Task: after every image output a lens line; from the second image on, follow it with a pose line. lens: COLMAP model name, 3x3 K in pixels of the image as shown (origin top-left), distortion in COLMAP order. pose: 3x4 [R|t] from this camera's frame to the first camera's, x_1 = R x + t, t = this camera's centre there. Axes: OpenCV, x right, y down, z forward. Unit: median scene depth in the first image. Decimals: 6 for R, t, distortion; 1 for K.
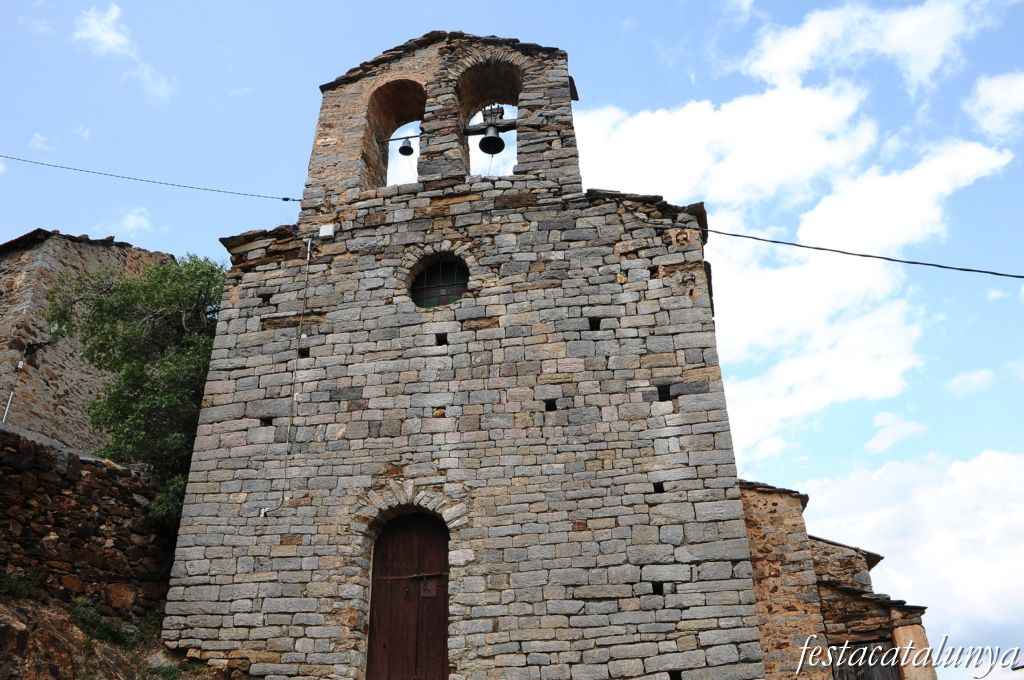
lens RADIAL K [[779.7, 0, 513.6], [0, 779.7, 339.3], [0, 0, 1]] dist [-0.112028, 0.007542]
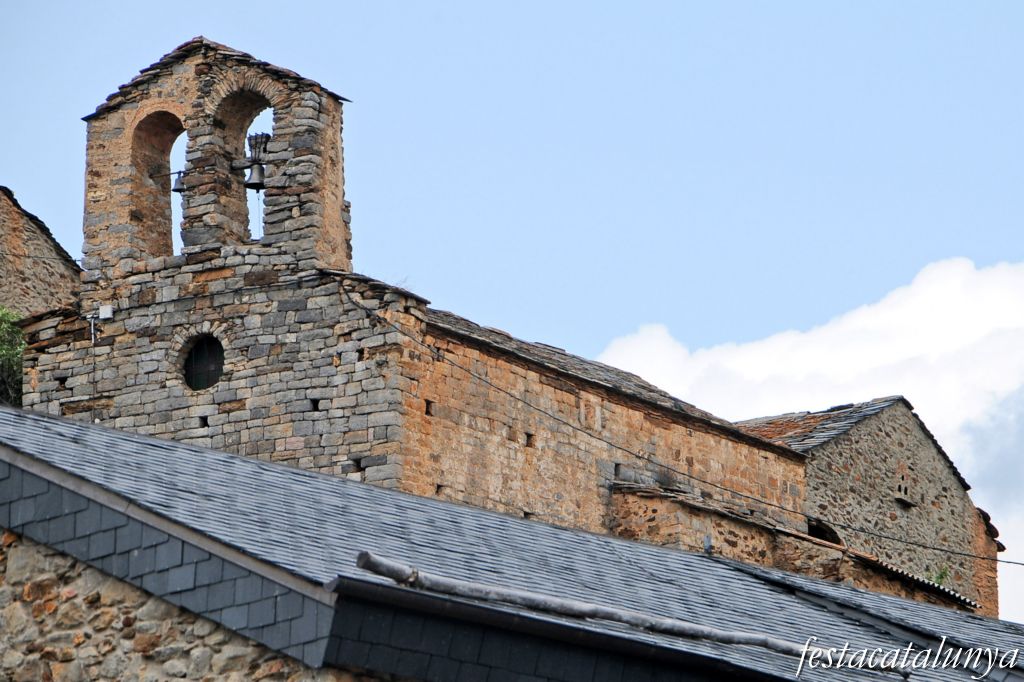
lens RADIAL K [[5980.8, 0, 513.8], [0, 5980.8, 343.3], [0, 0, 1]] dist [2.616461, 0.000000]
pose [[0.933962, -0.075313, -0.349347, 3.253289], [0.162729, 0.959943, 0.228099, -1.946014], [0.318174, -0.269884, 0.908806, -6.529201]]
